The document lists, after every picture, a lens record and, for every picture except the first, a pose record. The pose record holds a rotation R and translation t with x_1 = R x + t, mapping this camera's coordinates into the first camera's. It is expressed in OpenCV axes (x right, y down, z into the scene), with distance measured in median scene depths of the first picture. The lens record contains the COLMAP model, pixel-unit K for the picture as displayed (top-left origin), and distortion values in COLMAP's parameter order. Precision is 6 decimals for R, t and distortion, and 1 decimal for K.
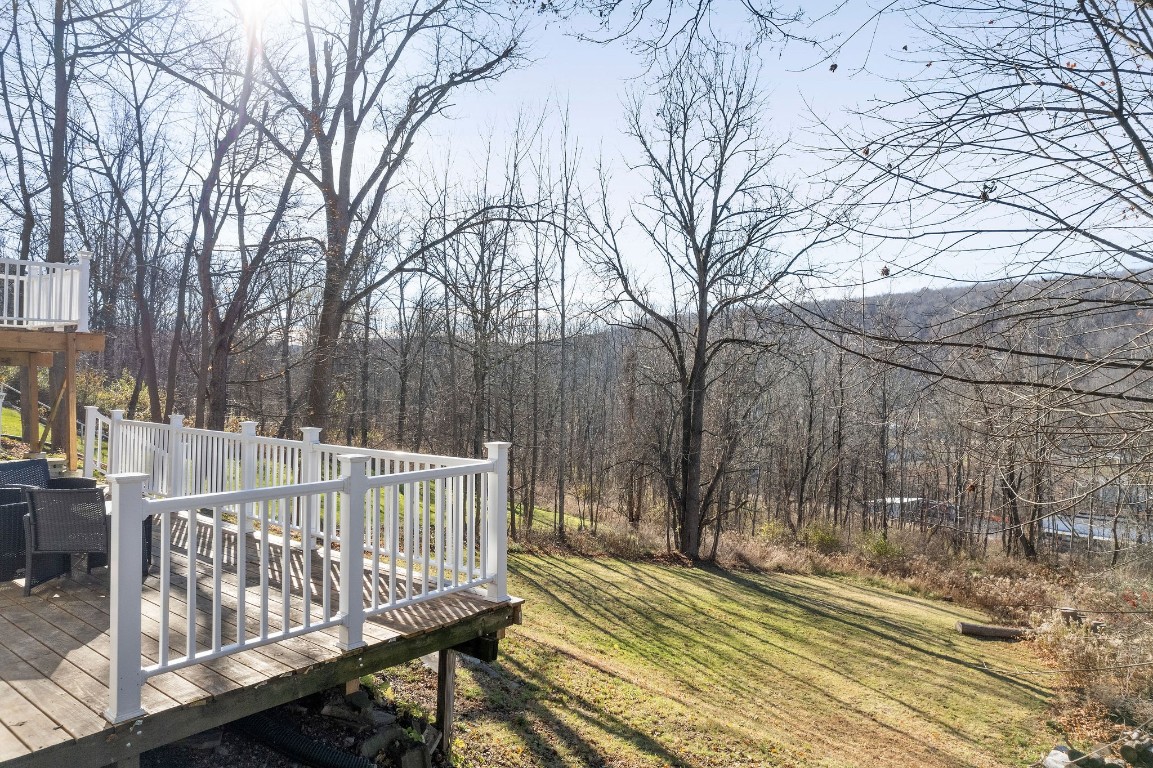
lens RADIAL K [[755.4, 0, 579.7], [0, 755.4, 352.8], [0, 0, 1]] dist [-0.054177, 0.040444]
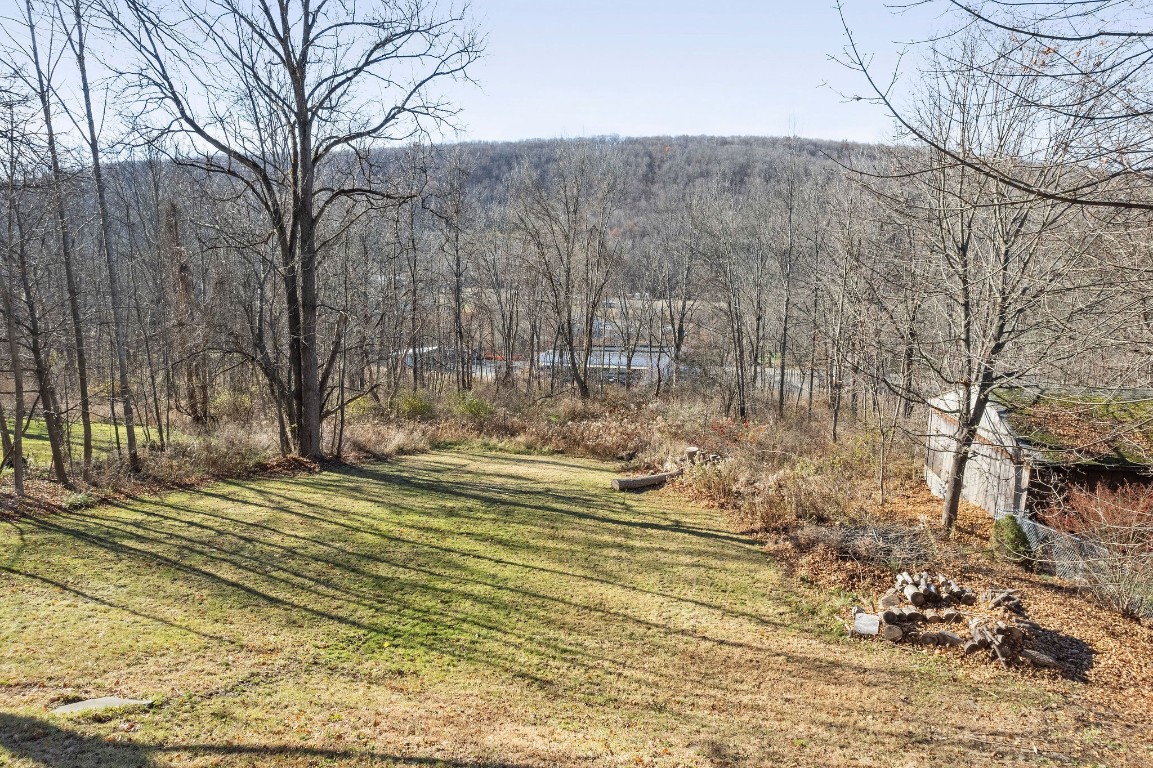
lens RADIAL K [[755.4, 0, 579.7], [0, 755.4, 352.8], [0, 0, 1]] dist [-0.054177, 0.040444]
pose [[0.799169, -0.104045, 0.592033, -0.104935], [-0.011163, 0.982167, 0.187677, 0.001082], [-0.601002, -0.156595, 0.783757, 0.229763]]
